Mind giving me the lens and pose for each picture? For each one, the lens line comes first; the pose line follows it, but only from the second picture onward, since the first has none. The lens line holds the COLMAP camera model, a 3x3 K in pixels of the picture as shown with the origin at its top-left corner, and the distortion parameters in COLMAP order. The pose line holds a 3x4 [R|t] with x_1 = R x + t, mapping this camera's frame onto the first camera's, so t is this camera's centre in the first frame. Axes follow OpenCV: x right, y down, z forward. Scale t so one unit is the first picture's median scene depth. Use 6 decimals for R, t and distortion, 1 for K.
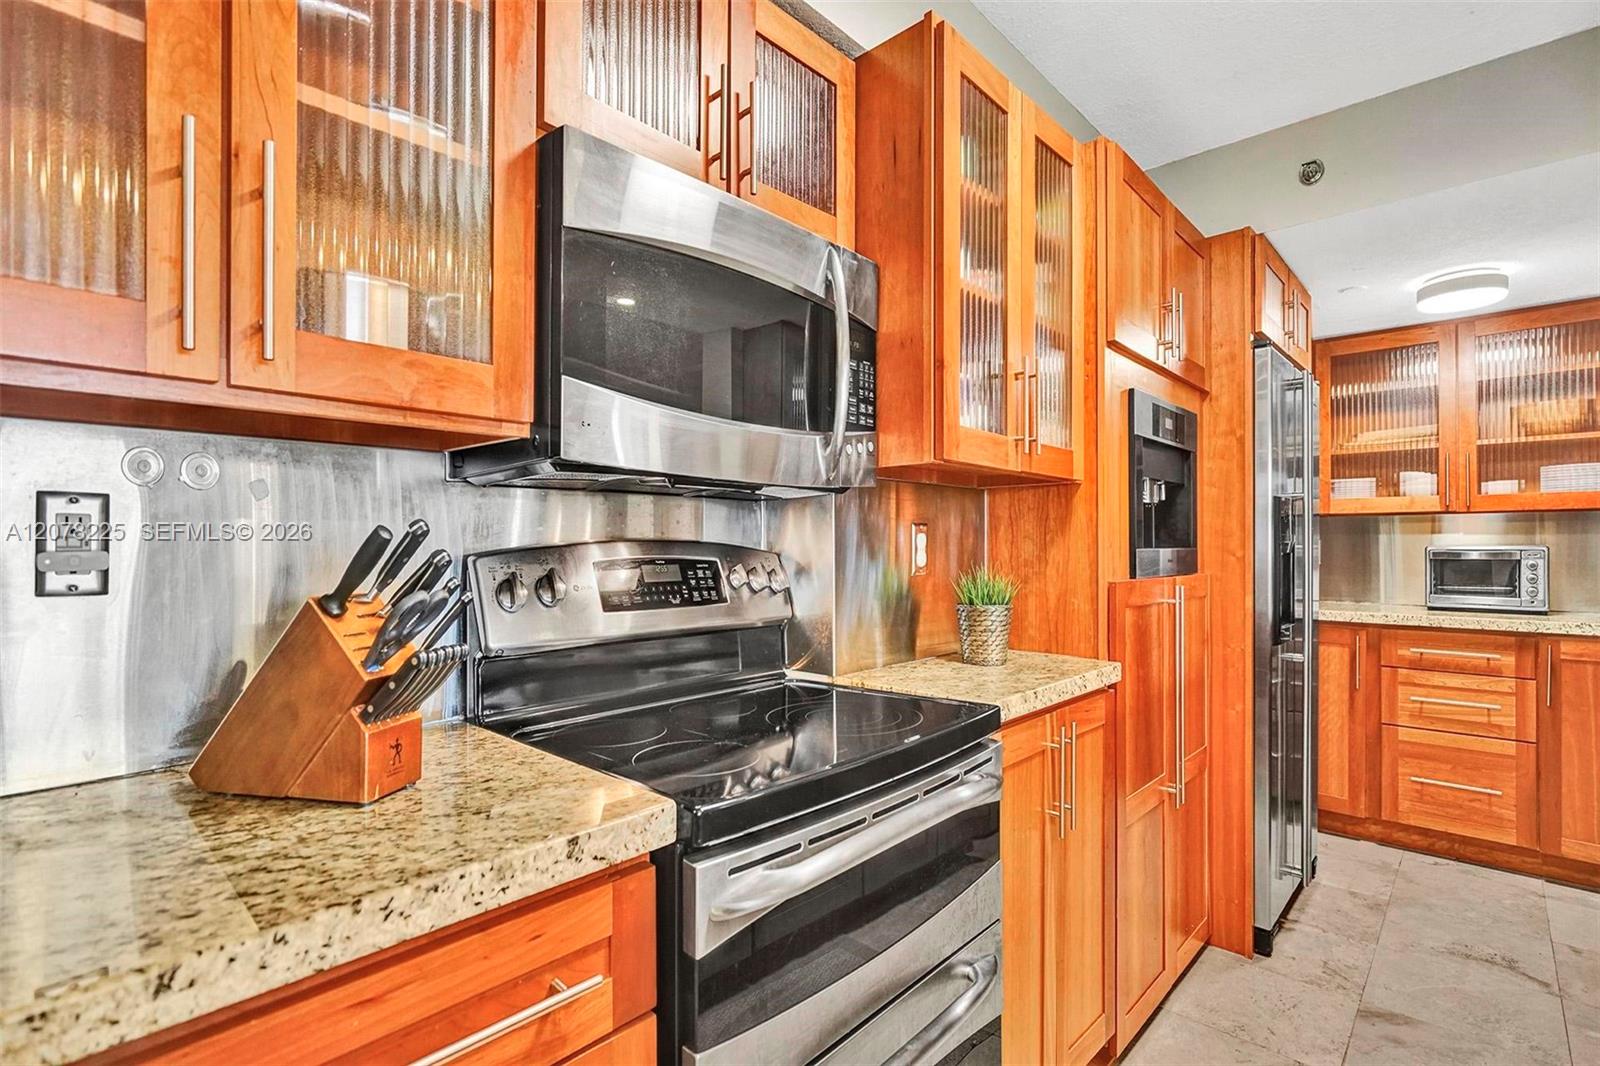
lens RADIAL K [[746.3, 0, 771.5], [0, 746.3, 542.3], [0, 0, 1]] dist [-0.000436, 0.000460]
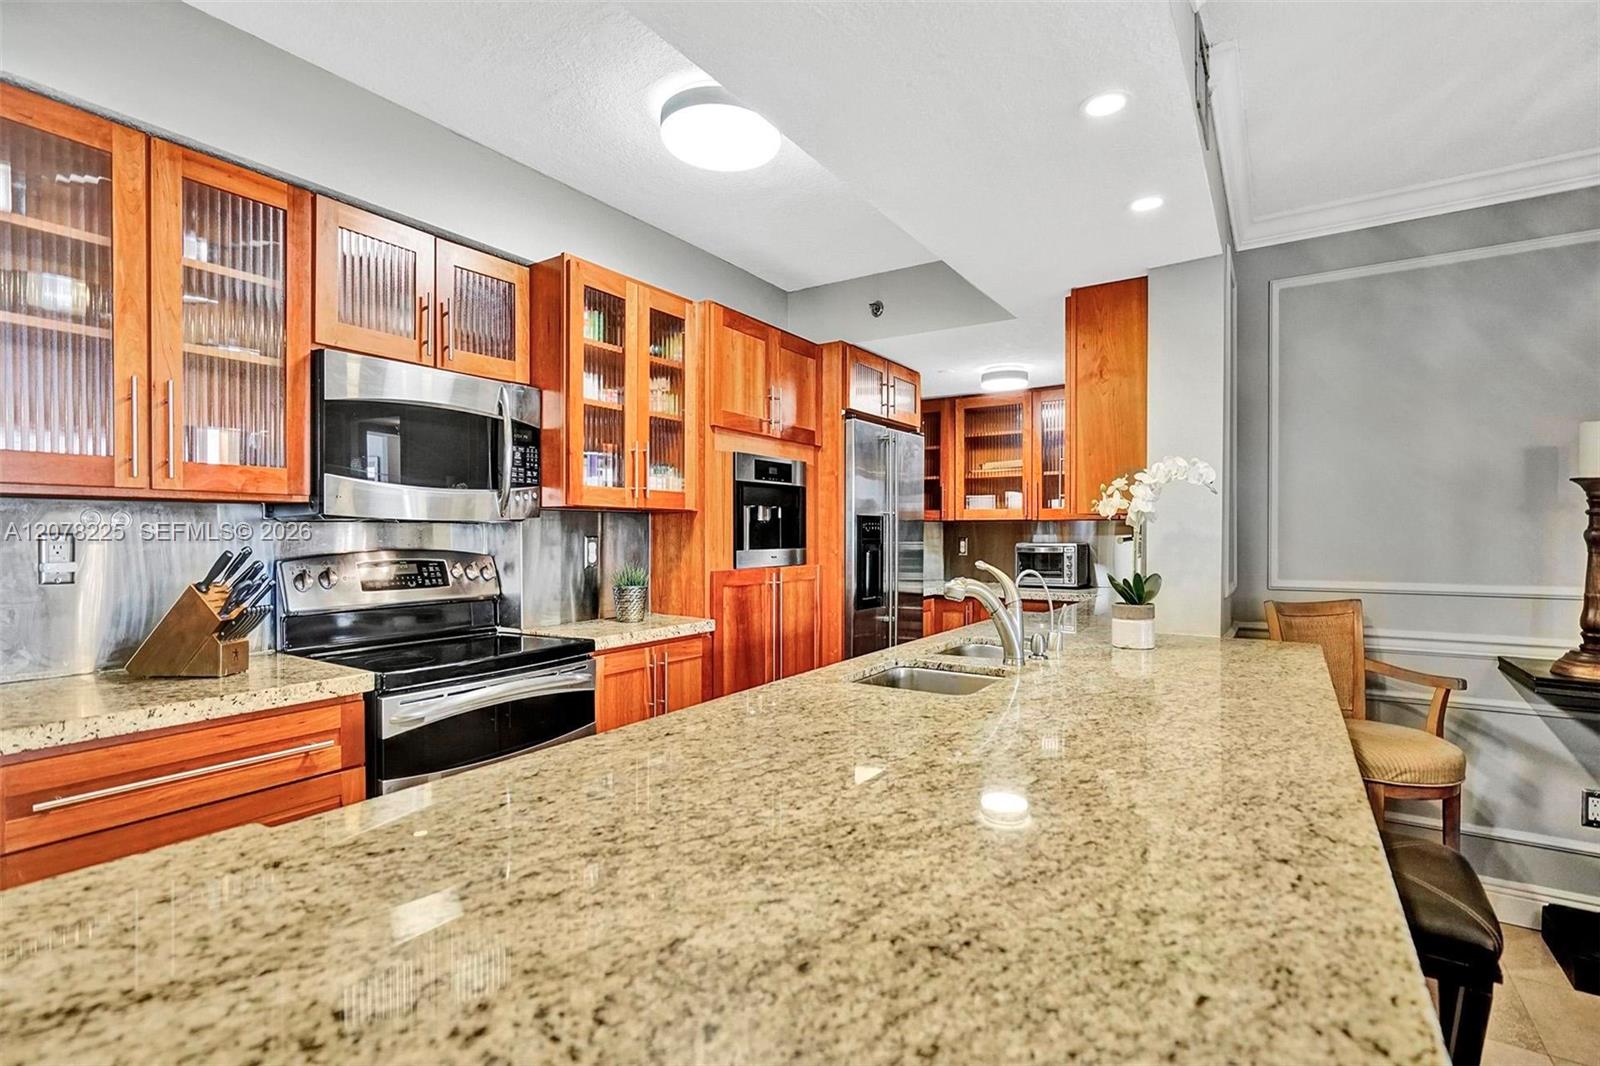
lens RADIAL K [[772.7, 0, 798.4], [0, 772.7, 537.9], [0, 0, 1]] dist [0.003094, 0.000614]
pose [[0.984194, -0.001828, 0.177084, 0.430400], [-0.000243, 0.999932, 0.011676, -0.051343], [-0.177094, -0.011534, 0.984126, -0.910943]]
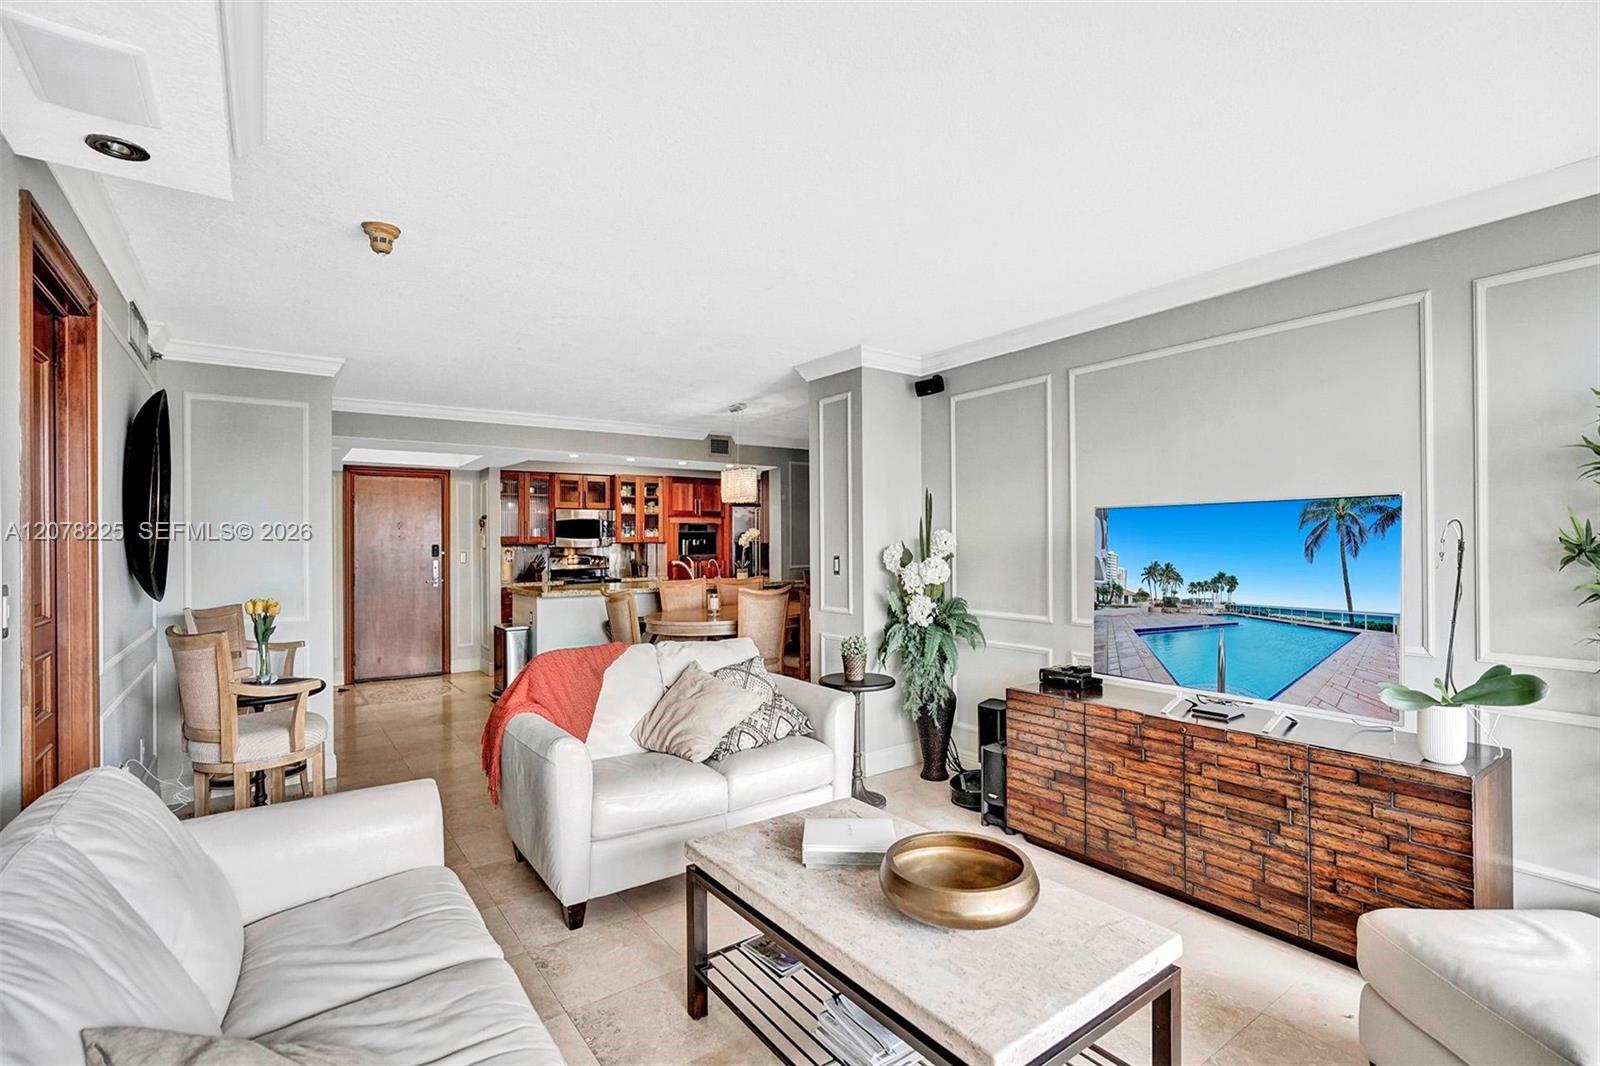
lens RADIAL K [[753.6, 0, 814.2], [0, 753.6, 544.7], [0, 0, 1]] dist [-0.000707, 0.001254]
pose [[0.988592, -0.009157, -0.150336, 2.884225], [0.009350, 0.999956, 0.000574, -0.070665], [0.150325, -0.001973, 0.988635, -5.209179]]
